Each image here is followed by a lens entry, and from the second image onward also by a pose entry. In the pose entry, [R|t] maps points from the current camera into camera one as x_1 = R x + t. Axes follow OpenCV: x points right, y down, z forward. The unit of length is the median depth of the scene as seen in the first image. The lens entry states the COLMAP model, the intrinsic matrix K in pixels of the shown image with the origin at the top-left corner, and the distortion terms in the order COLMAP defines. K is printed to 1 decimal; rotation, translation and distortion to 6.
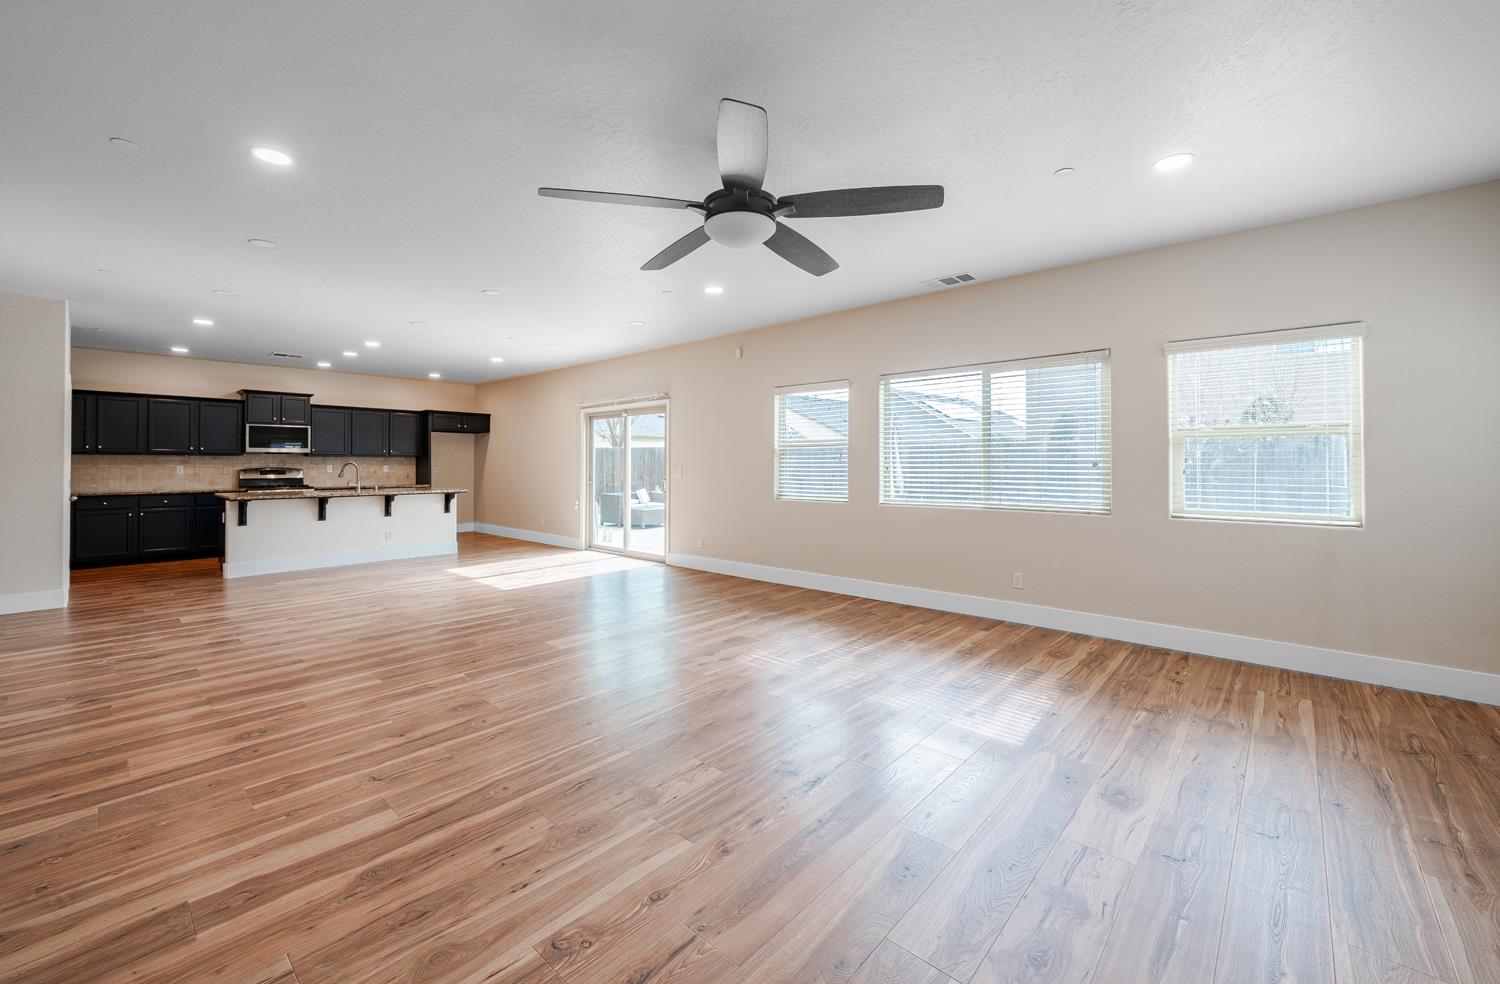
lens RADIAL K [[601.2, 0, 750.1], [0, 601.2, 454.8], [0, 0, 1]] dist [0.000080, -0.000242]
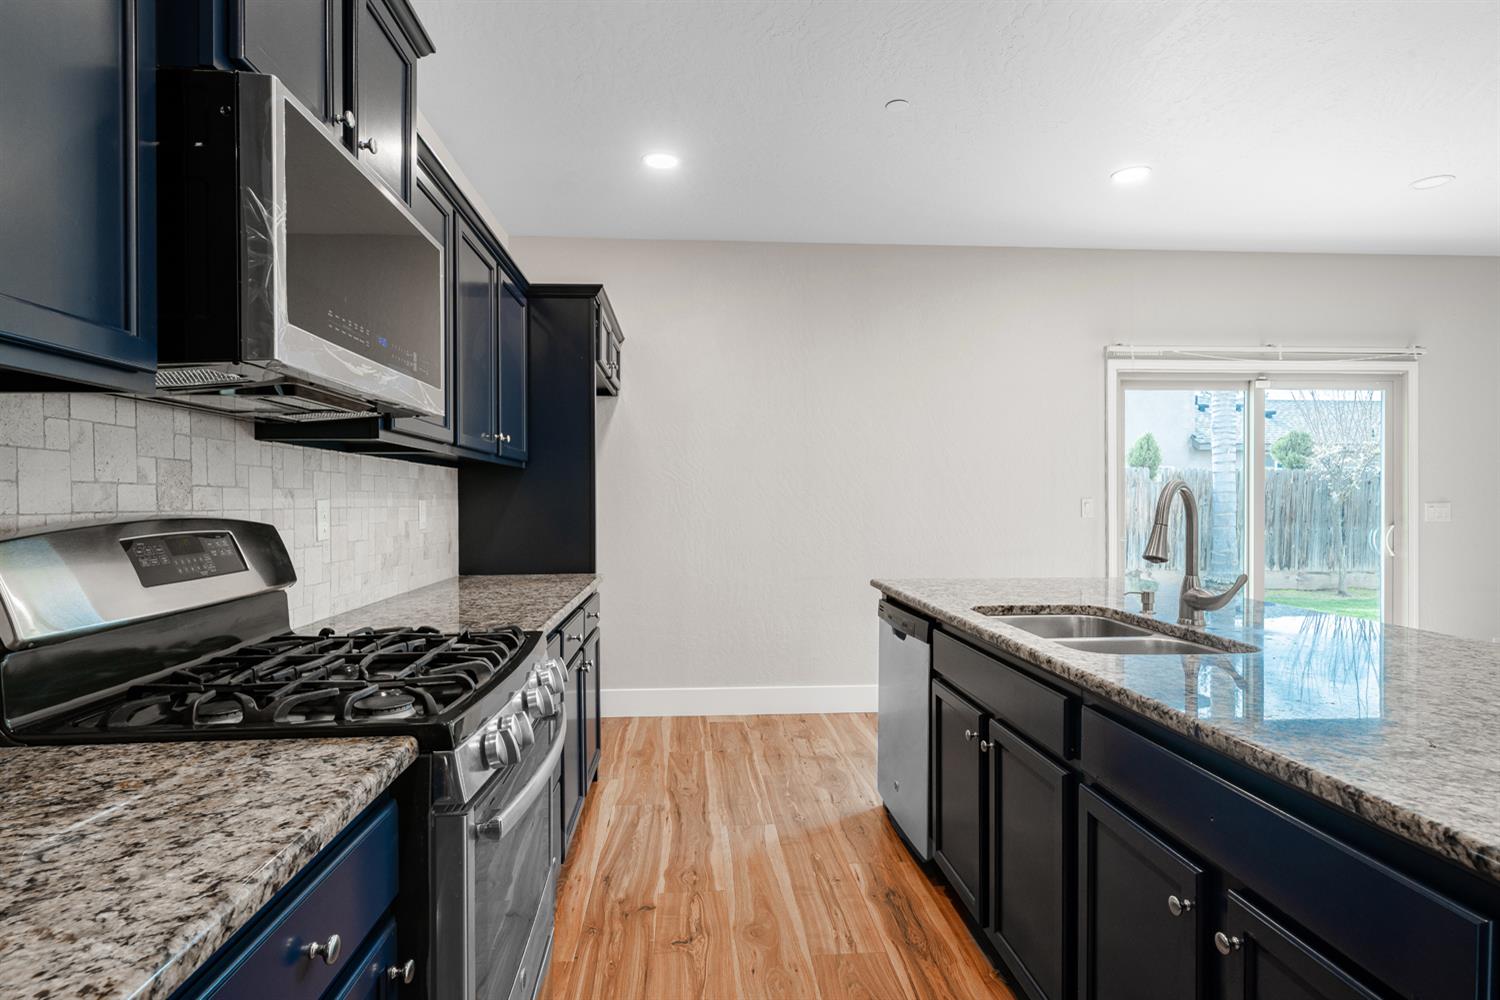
lens RADIAL K [[795.9, 0, 750.0], [0, 795.9, 500.0], [0, 0, 1]] dist [0.003365, 0.001034]
pose [[0.695840, -0.001602, 0.718195, -1.425176], [-0.010946, 0.999858, 0.012835, 0.024272], [-0.718114, -0.016792, 0.695723, 1.365363]]
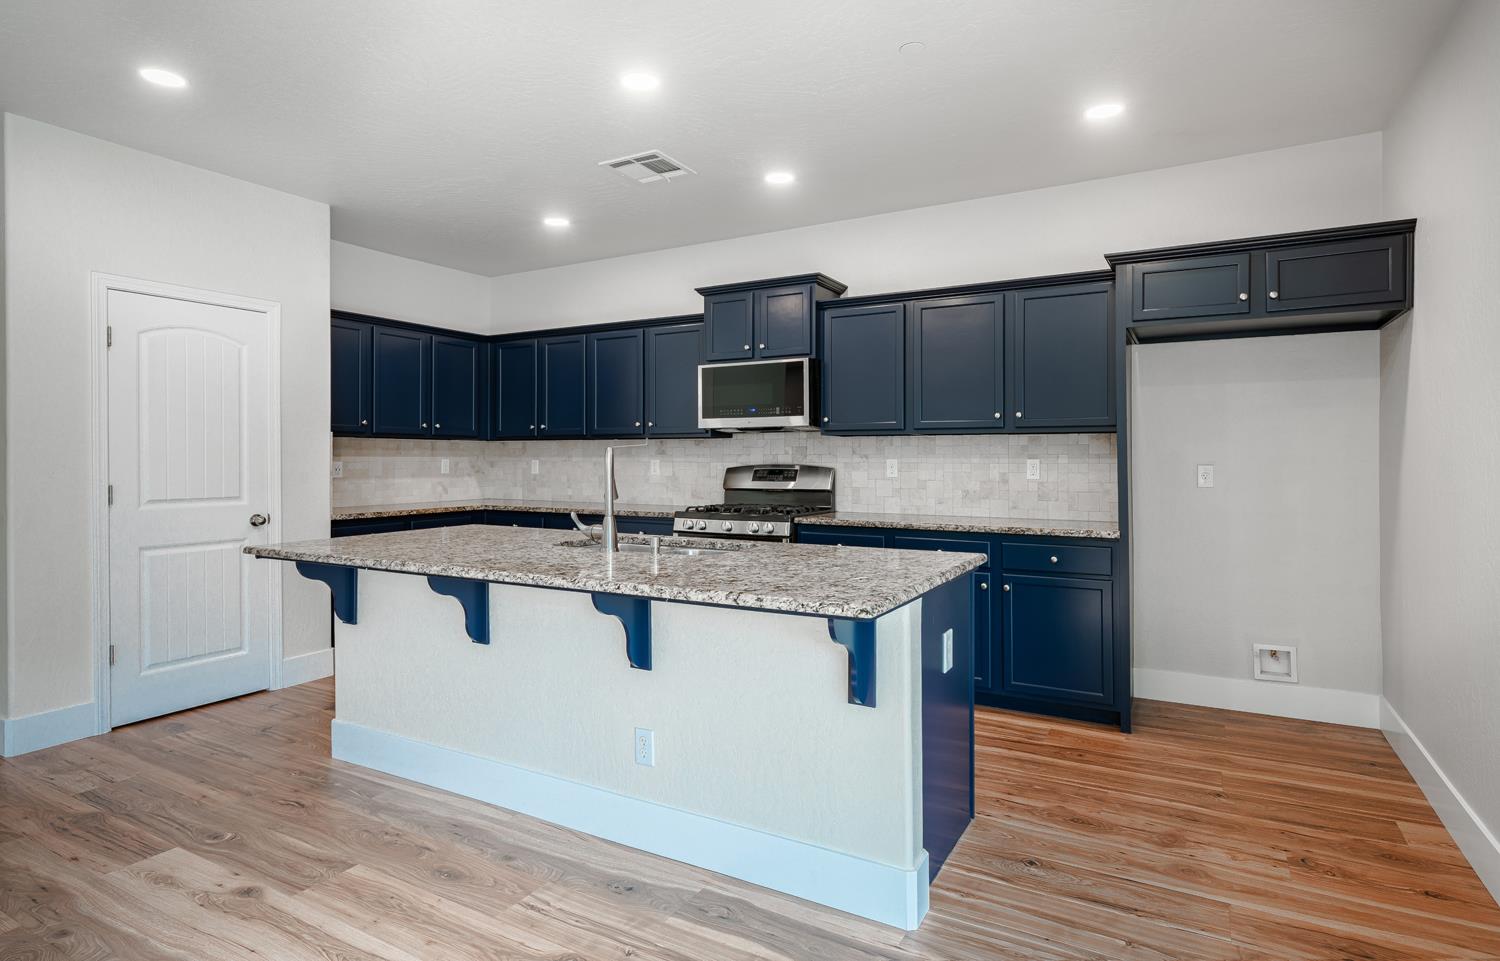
lens RADIAL K [[798.2, 0, 745.5], [0, 798.2, 458.8], [0, 0, 1]] dist [0.002793, 0.000375]
pose [[0.205377, 0.003289, -0.978677, -0.413004], [0.016566, 0.999839, 0.006837, 0.022407], [0.978543, -0.017617, 0.205290, 1.462032]]
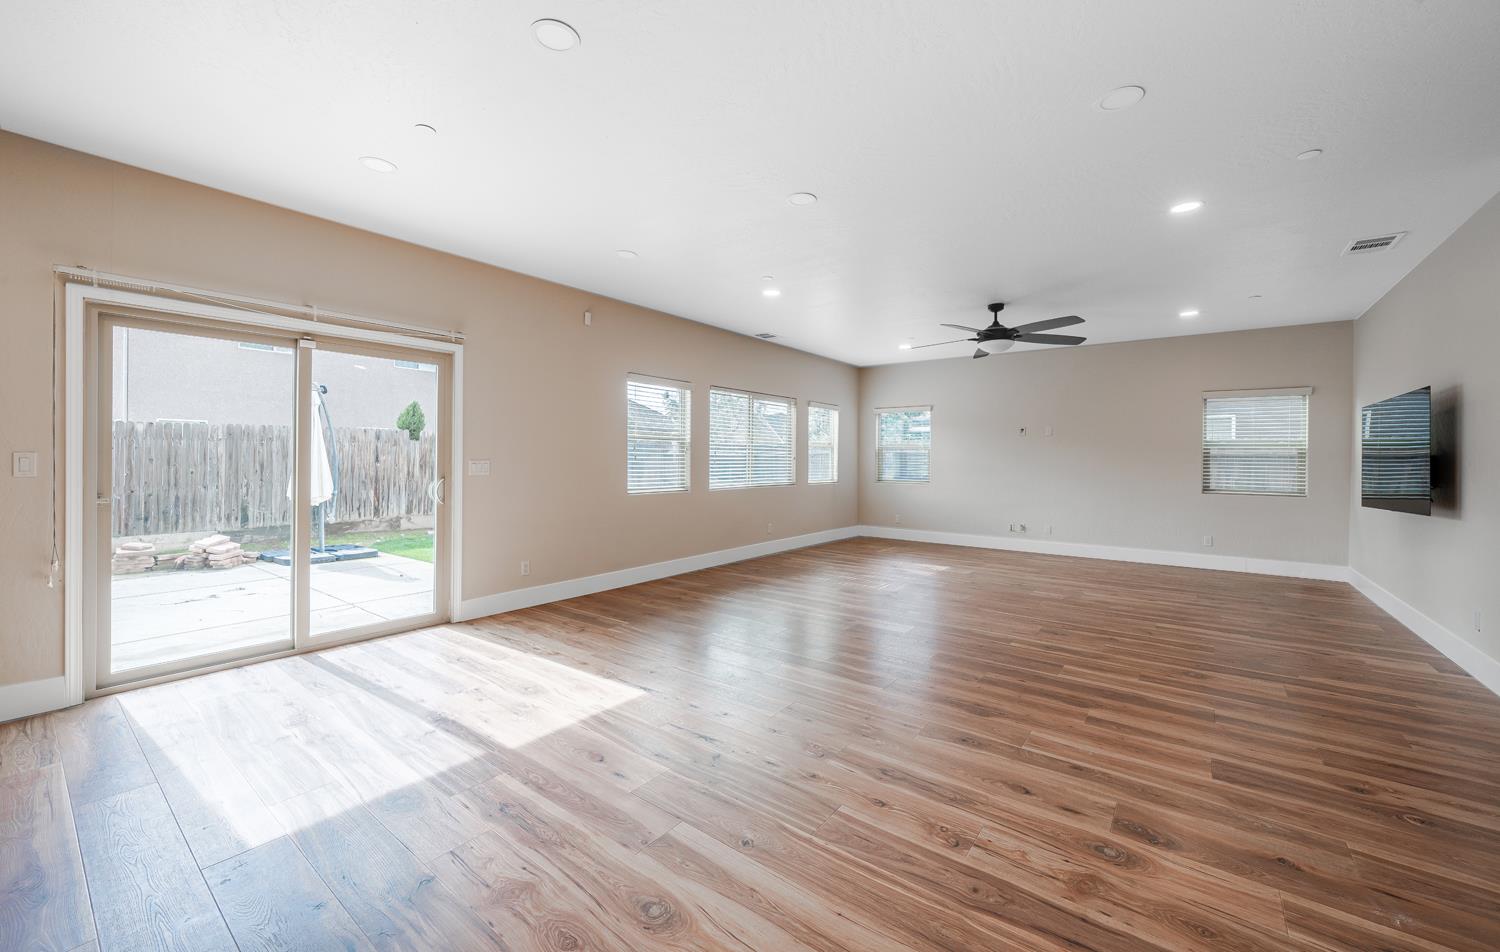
lens RADIAL K [[575.4, 0, 752.5], [0, 575.4, 458.2], [0, 0, 1]] dist [-0.000755, 0.000010]
pose [[-0.079030, -0.000592, 0.996872, -1.062496], [-0.026676, 0.999643, -0.001521, 0.017870], [-0.996515, -0.026713, -0.079018, 1.101216]]
